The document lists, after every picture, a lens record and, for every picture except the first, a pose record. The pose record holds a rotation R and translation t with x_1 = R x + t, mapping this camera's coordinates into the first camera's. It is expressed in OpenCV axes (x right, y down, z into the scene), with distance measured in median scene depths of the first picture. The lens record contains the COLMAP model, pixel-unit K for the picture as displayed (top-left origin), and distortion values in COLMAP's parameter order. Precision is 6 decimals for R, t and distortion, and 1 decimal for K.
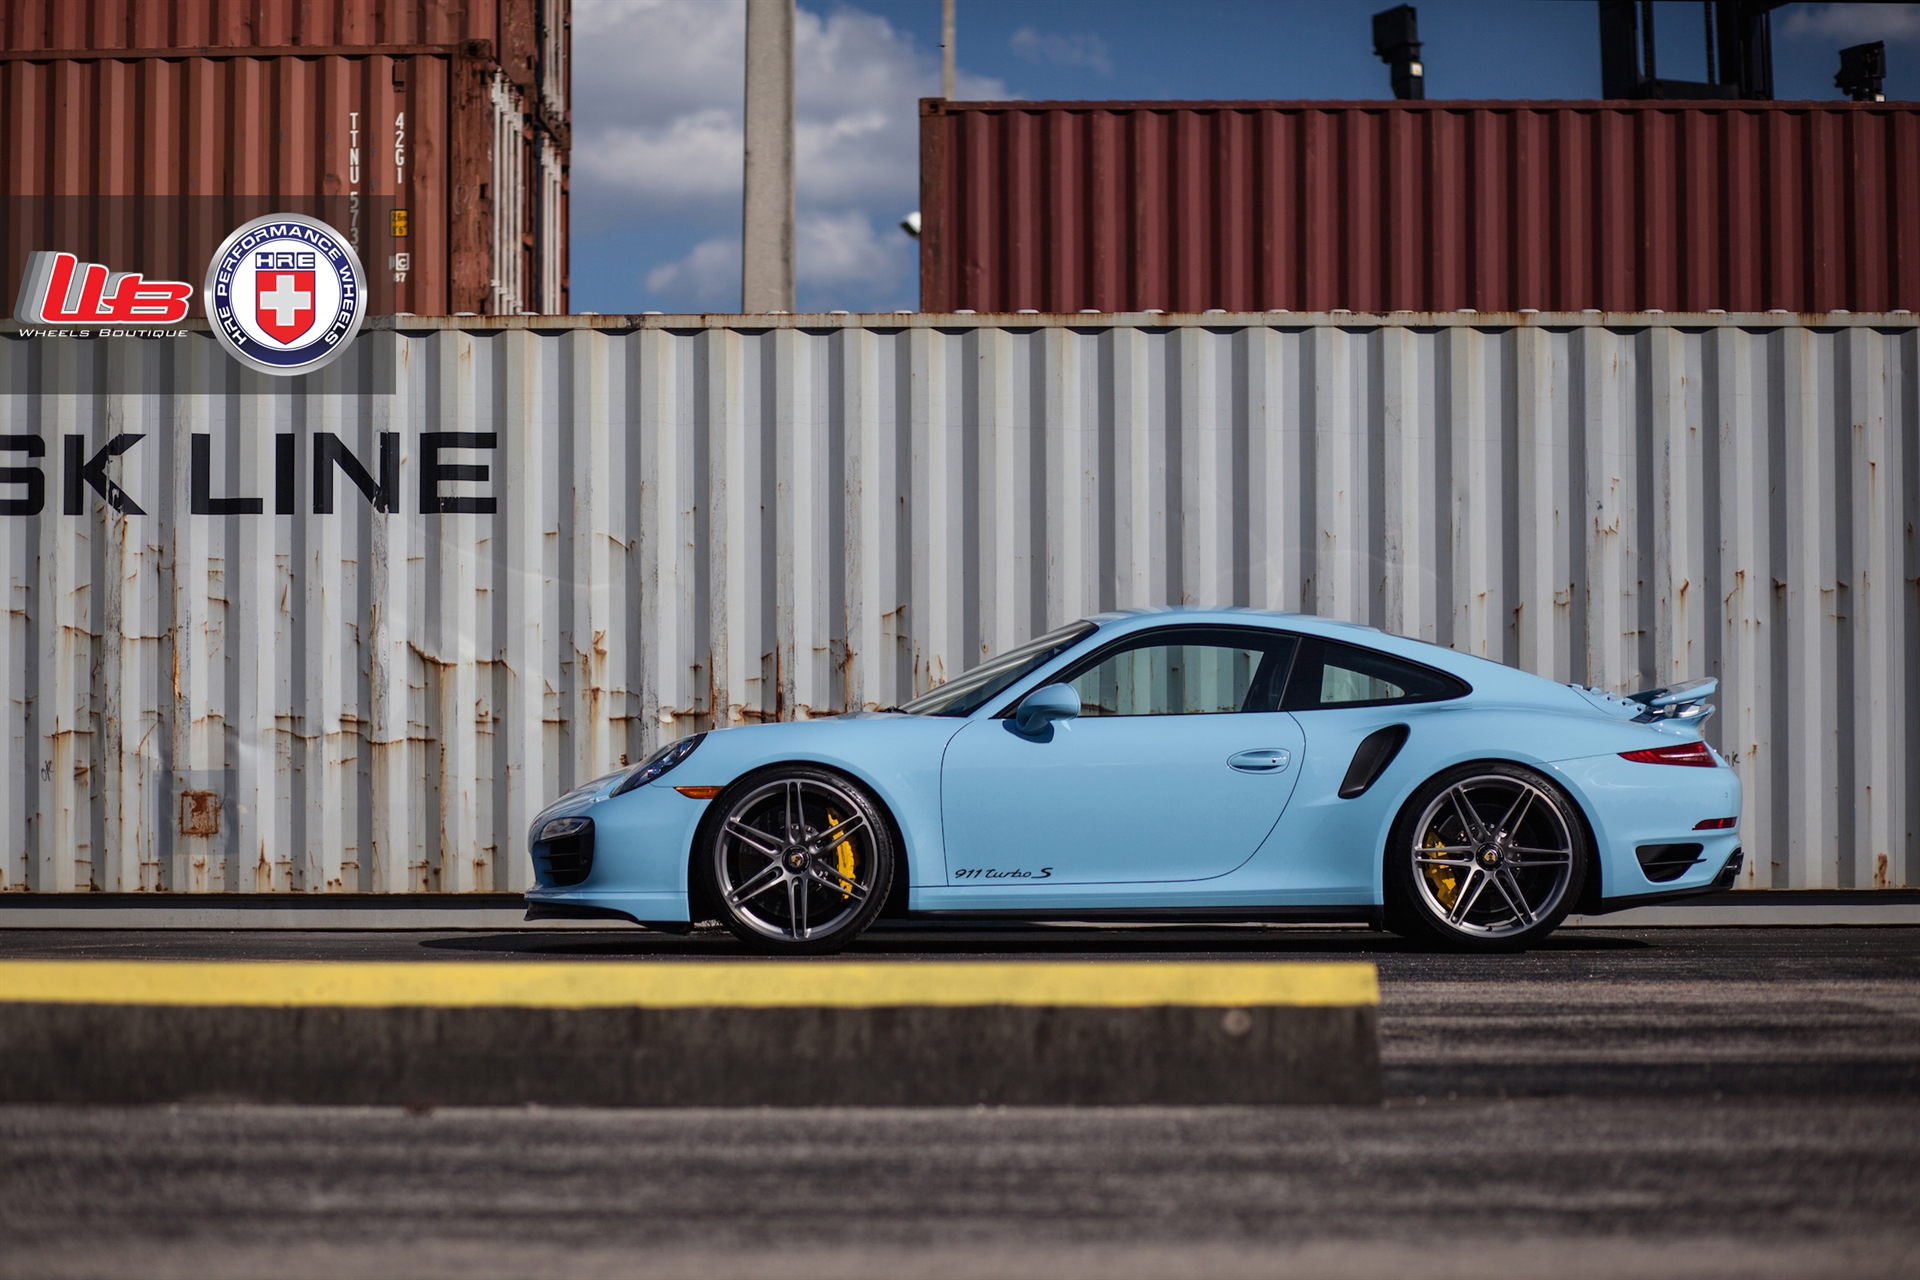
lens RADIAL K [[4561.1, 0, 1008.4], [0, 4561.1, 688.7], [0, 0, 1]] dist [-0.124007, 0.000000]
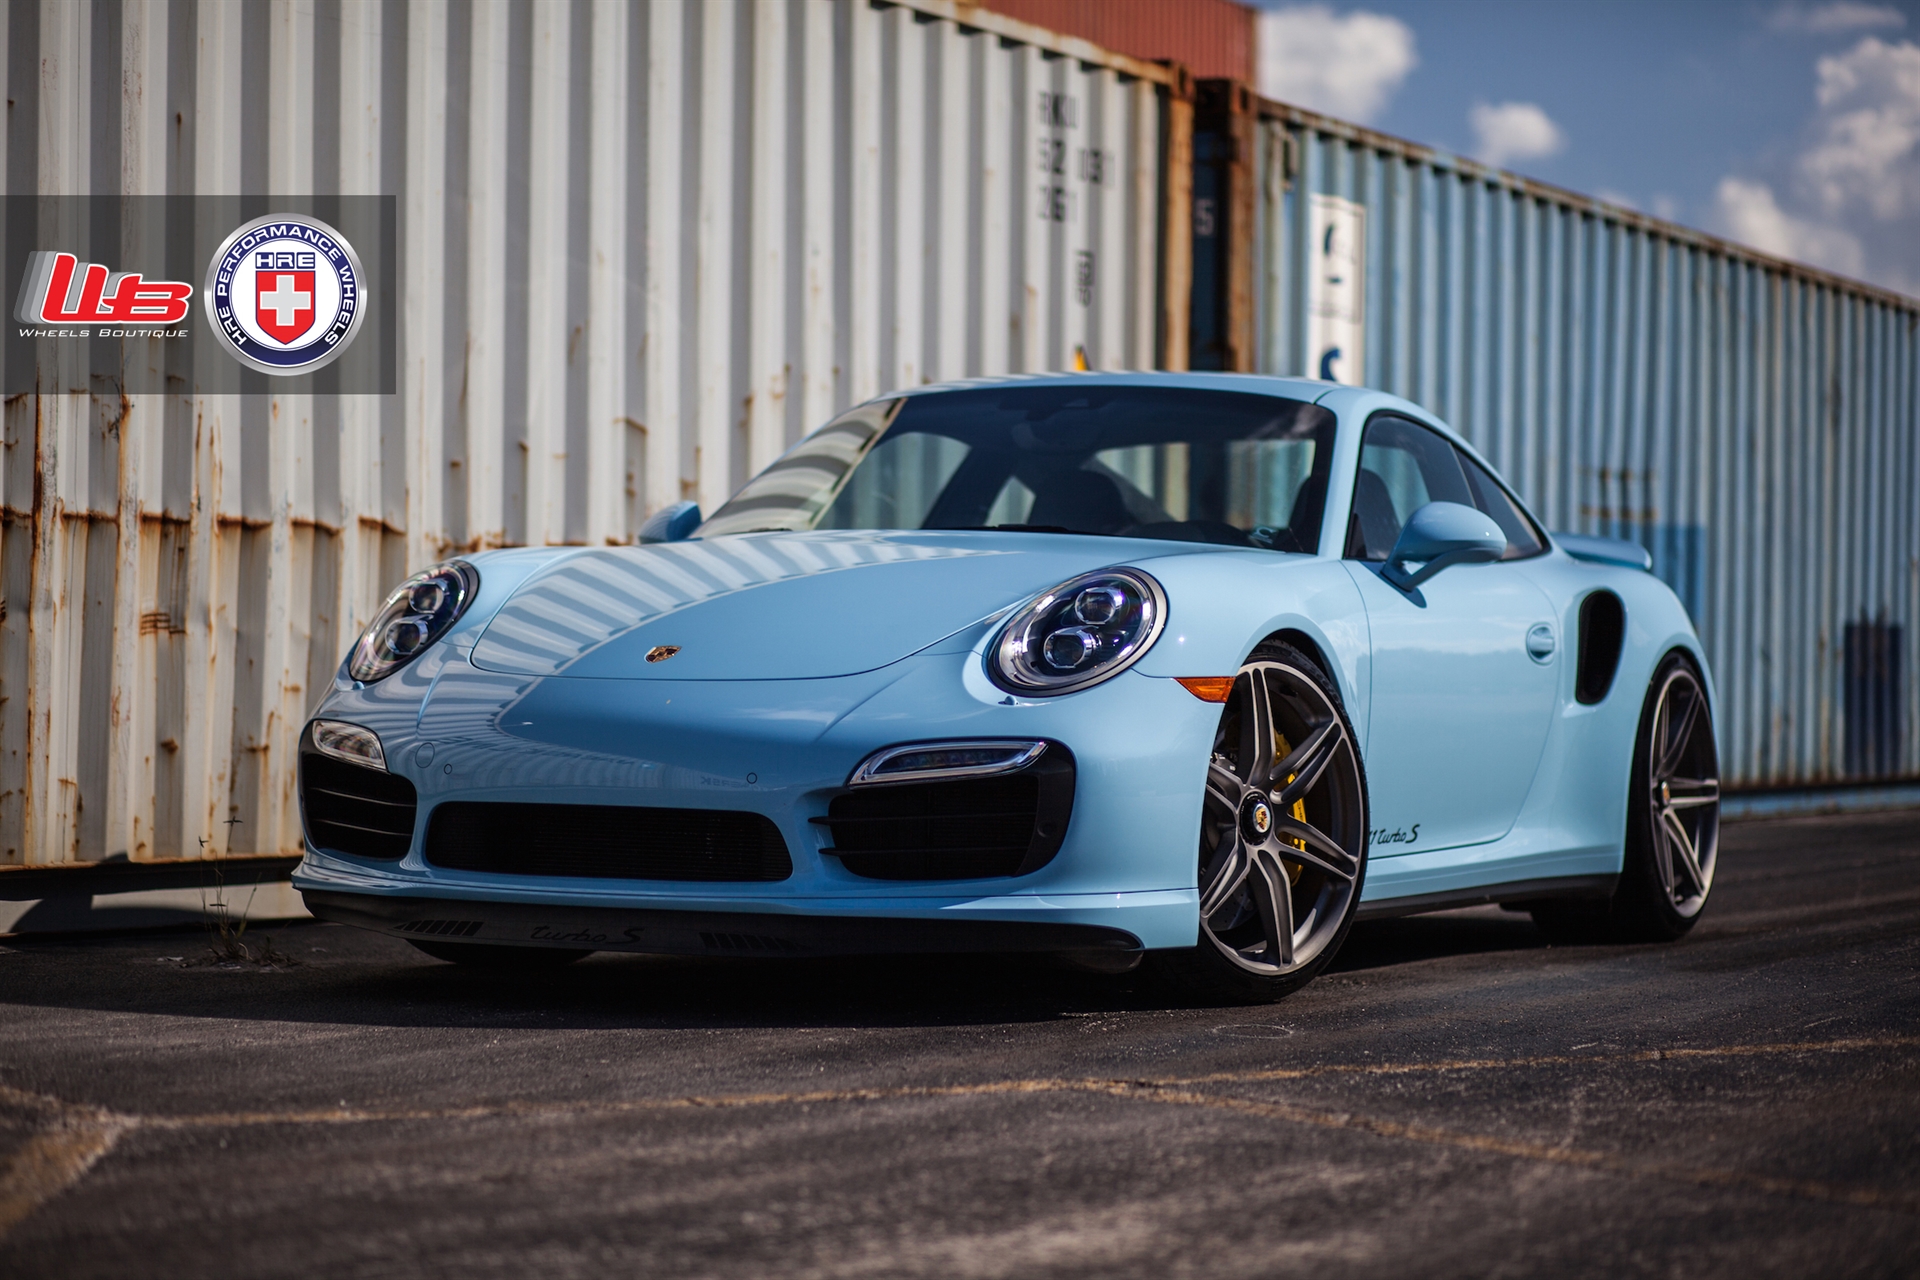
lens RADIAL K [[4561.1, 0, 955.0], [0, 4561.1, 645.7], [0, 0, 1]] dist [-0.124007, 0.000000]
pose [[0.444824, 0.014247, 0.895505, -0.454421], [-0.036942, 0.999314, 0.002452, 0.015063], [-0.894856, -0.034172, 0.445045, 0.683973]]
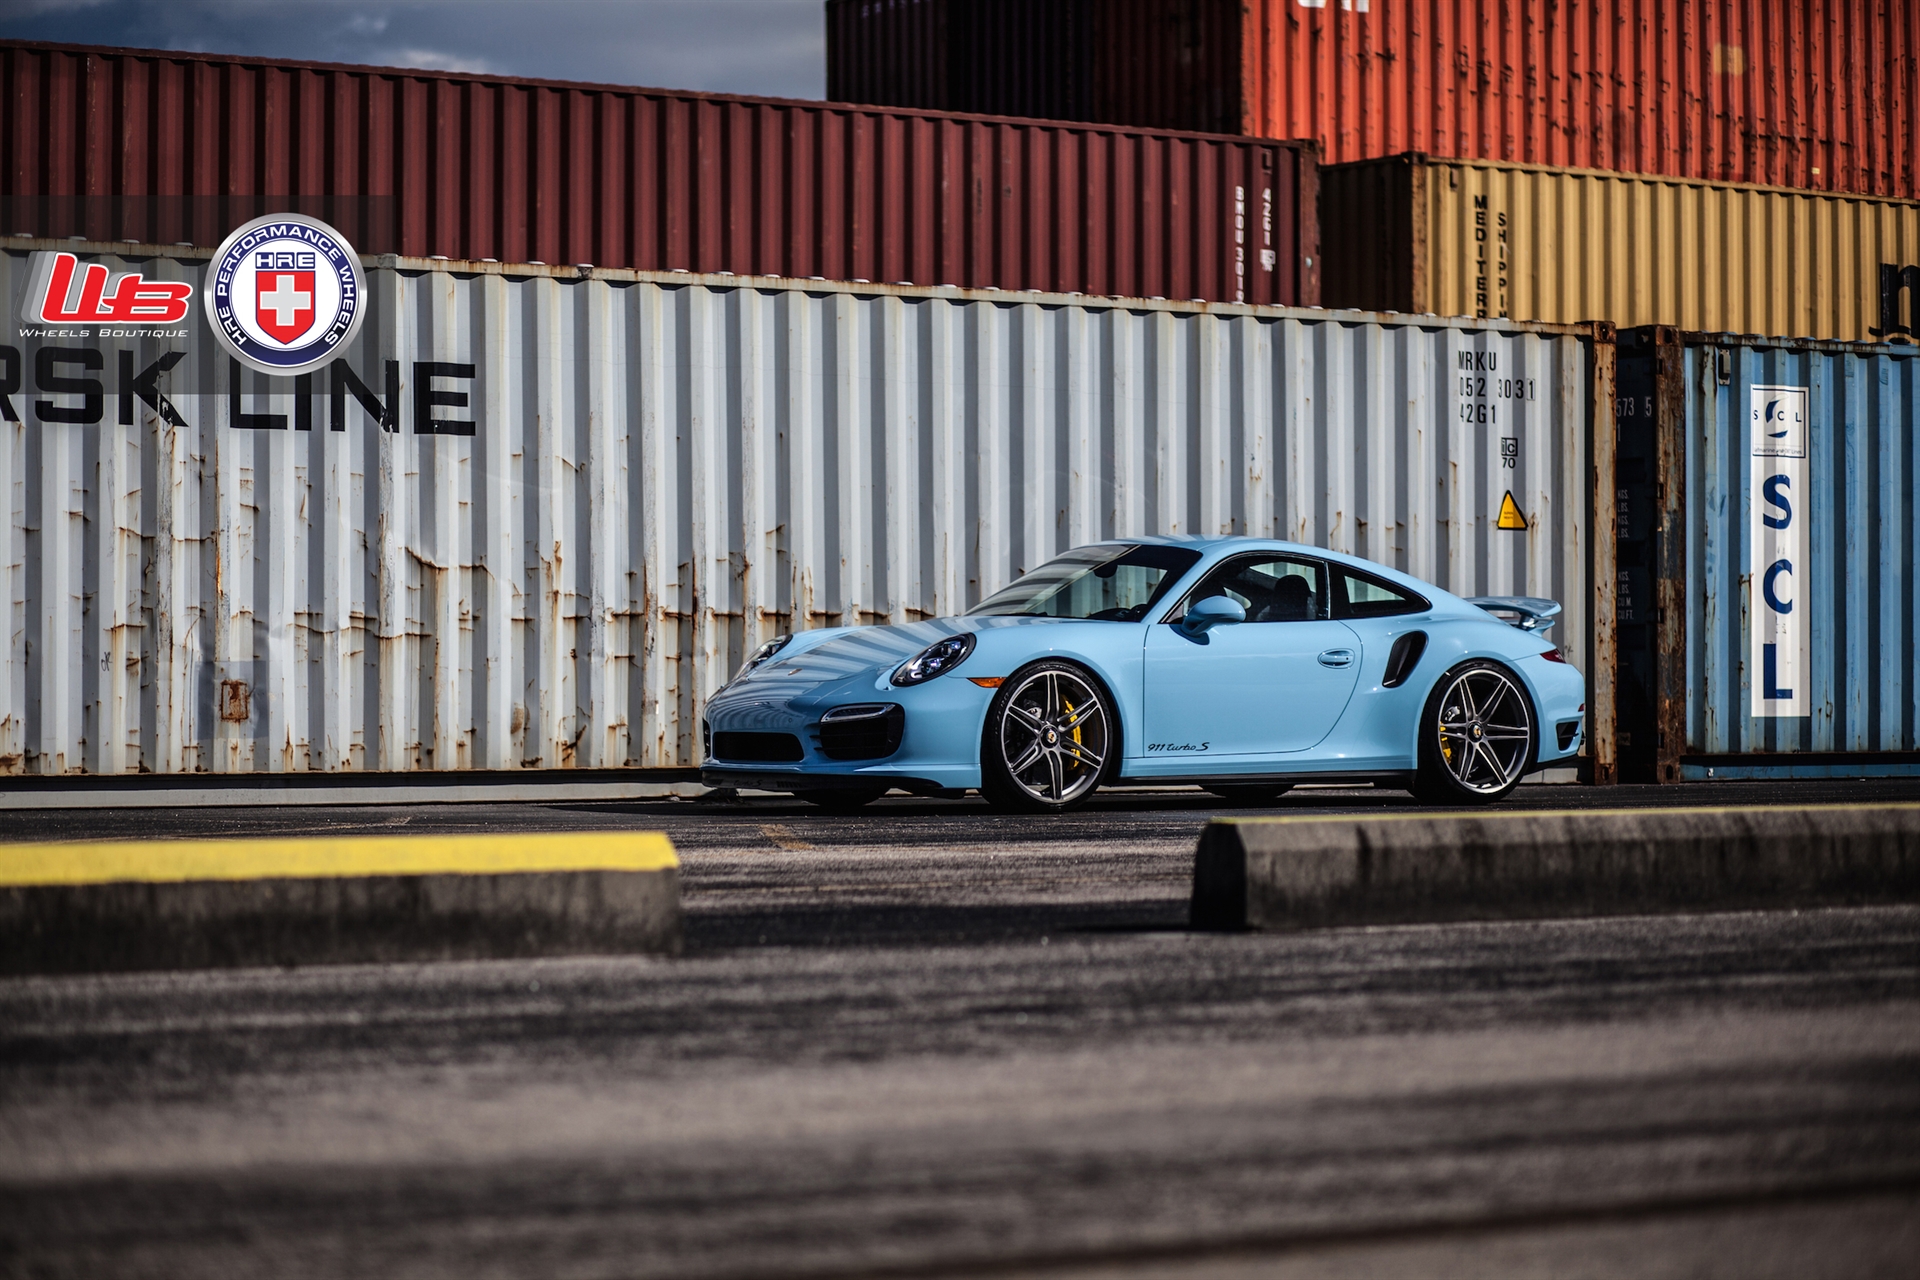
lens RADIAL K [[4561.1, 0, 978.2], [0, 4561.1, 637.4], [0, 0, 1]] dist [-0.124007, 0.000000]
pose [[0.827155, 0.006906, 0.561931, -0.647025], [-0.014326, 0.999859, 0.008799, -0.000066], [-0.561791, -0.015328, 0.827137, -0.009238]]
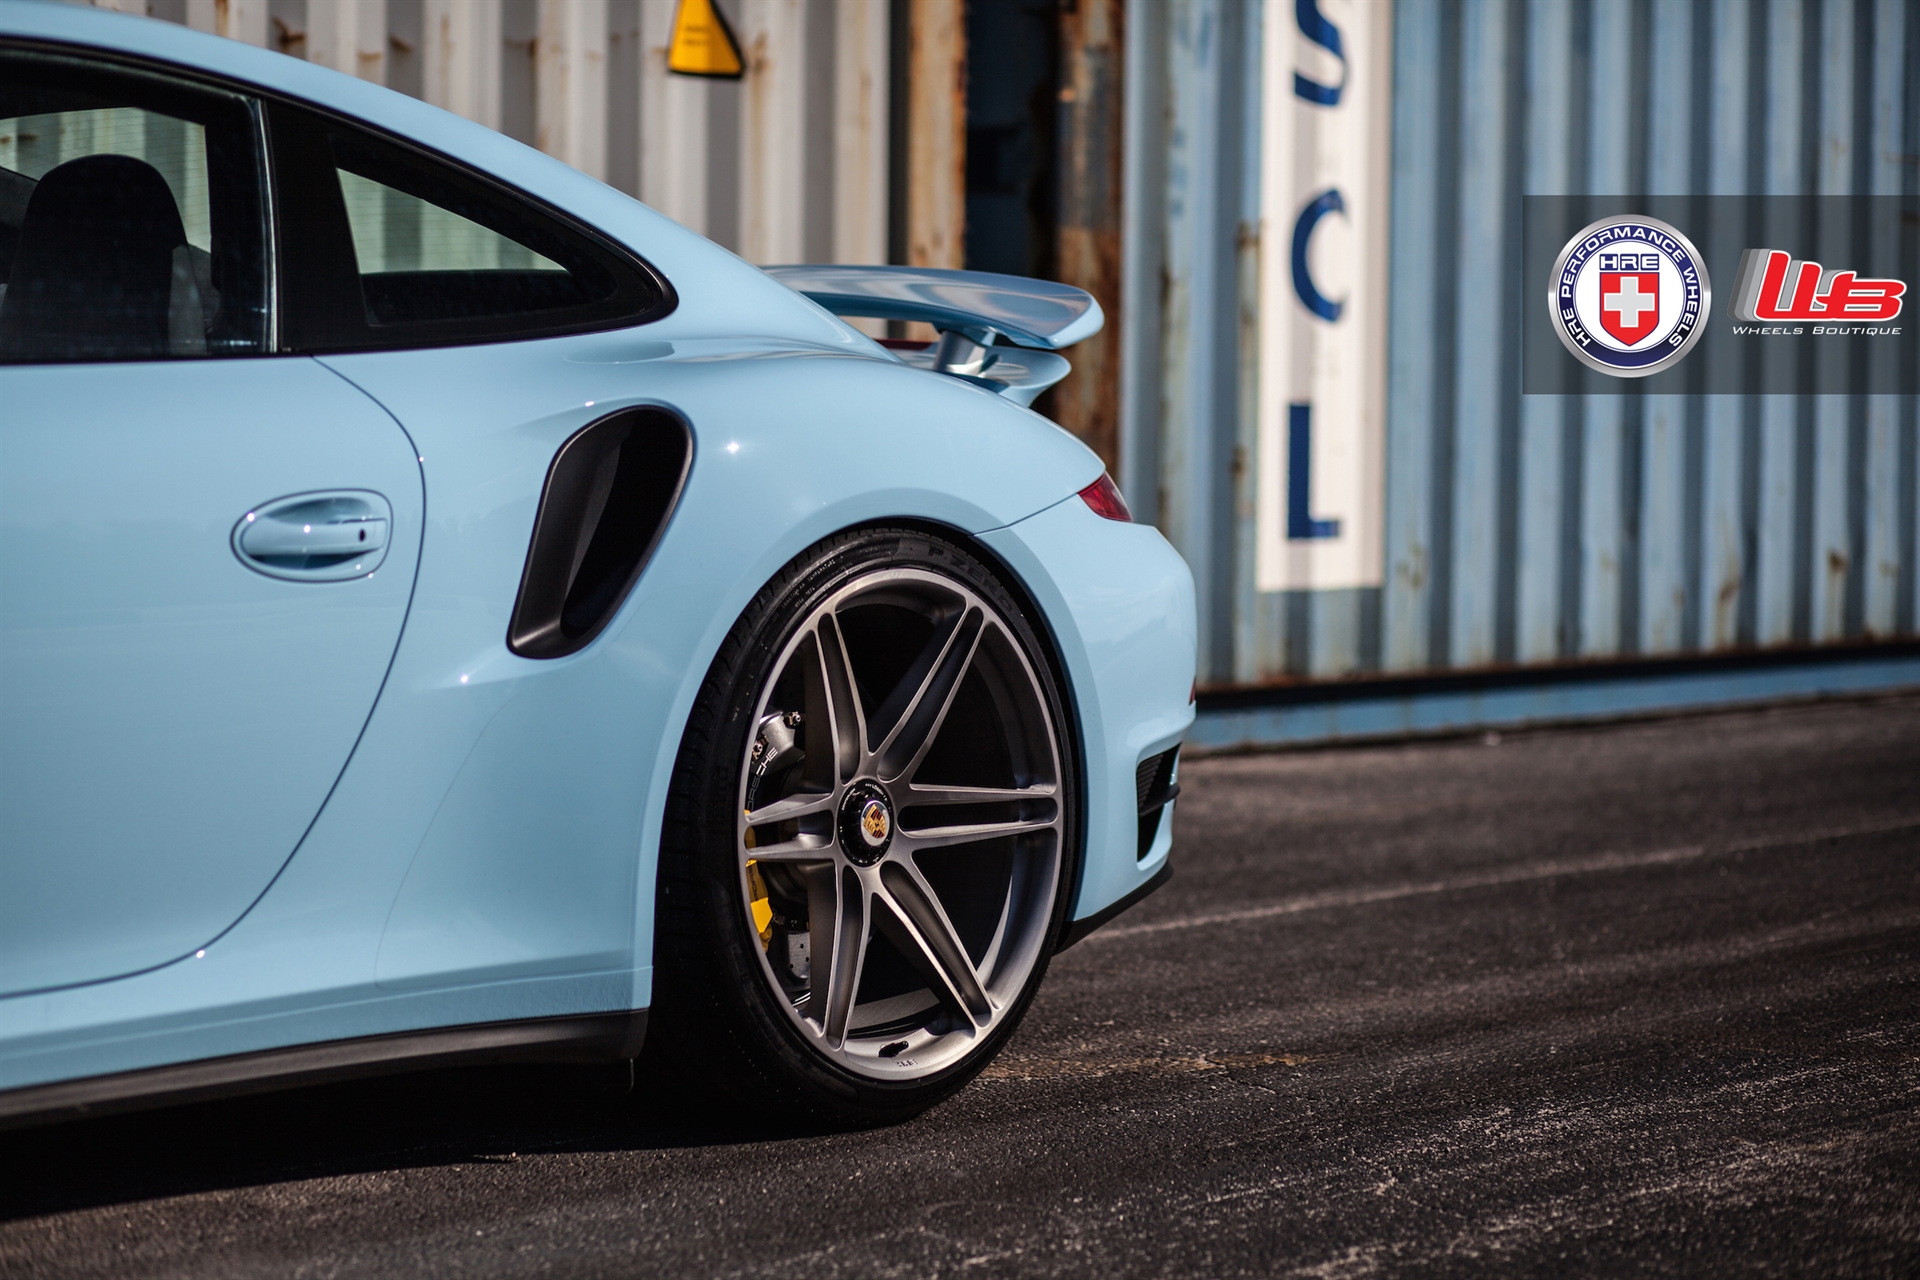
lens RADIAL K [[4561.1, 0, 959.7], [0, 4561.1, 640.3], [0, 0, 1]] dist [-0.124007, 0.000000]
pose [[0.645467, -0.036163, 0.762931, -0.113746], [-0.030609, 0.996851, 0.073147, 0.000473], [-0.763174, -0.070567, 0.642328, 0.677550]]
